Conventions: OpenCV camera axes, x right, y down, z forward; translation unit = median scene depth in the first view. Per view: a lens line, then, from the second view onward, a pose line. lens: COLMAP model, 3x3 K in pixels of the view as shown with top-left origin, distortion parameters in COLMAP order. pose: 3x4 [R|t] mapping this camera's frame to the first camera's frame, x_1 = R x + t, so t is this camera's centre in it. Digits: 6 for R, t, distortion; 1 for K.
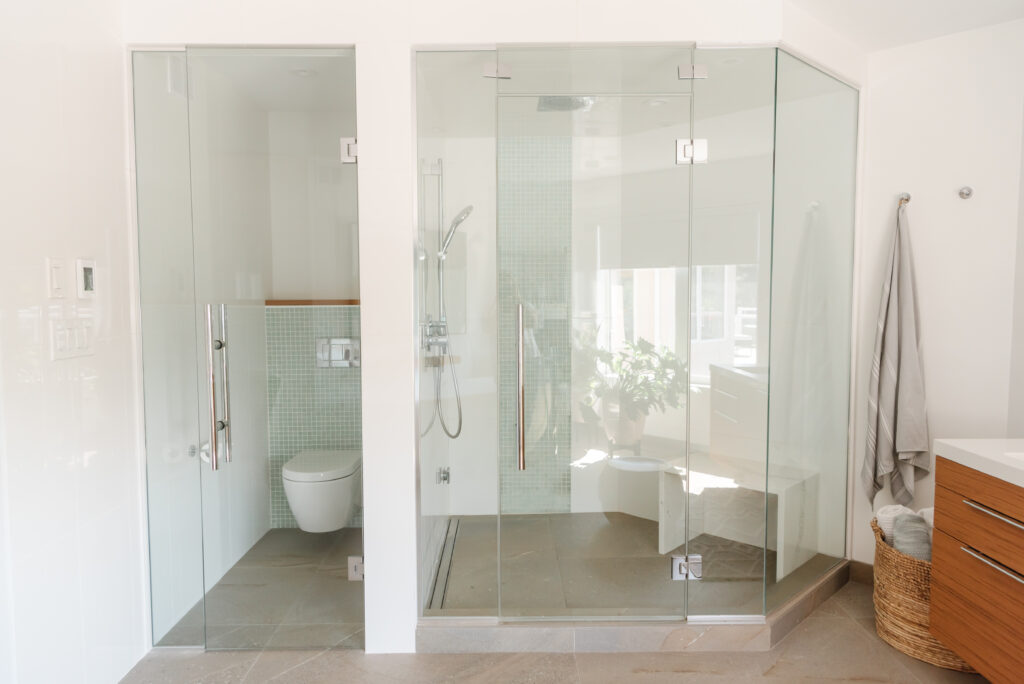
lens RADIAL K [[698.3, 0, 512.0], [0, 698.3, 342.0], [0, 0, 1]] dist [0.025250, -0.019671]
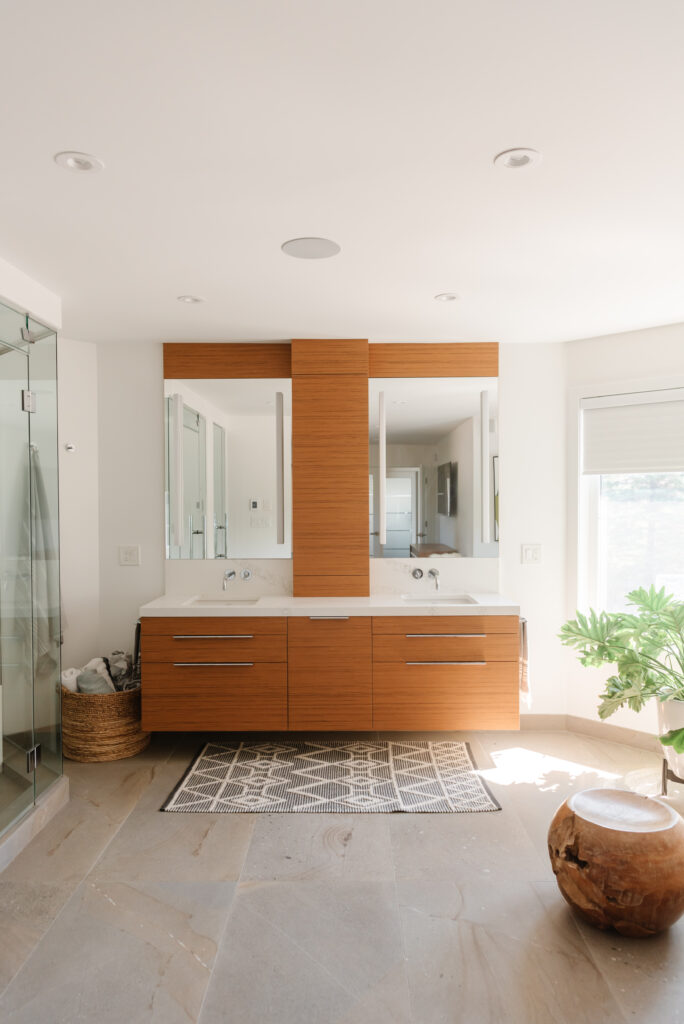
lens RADIAL K [[698.3, 0, 342.0], [0, 698.3, 512.0], [0, 0, 1]] dist [0.025250, -0.019671]
pose [[0.032593, -0.004483, 0.999459, -0.875936], [0.077120, 0.997020, 0.001957, -0.034230], [-0.996489, 0.077015, 0.032842, 0.445614]]
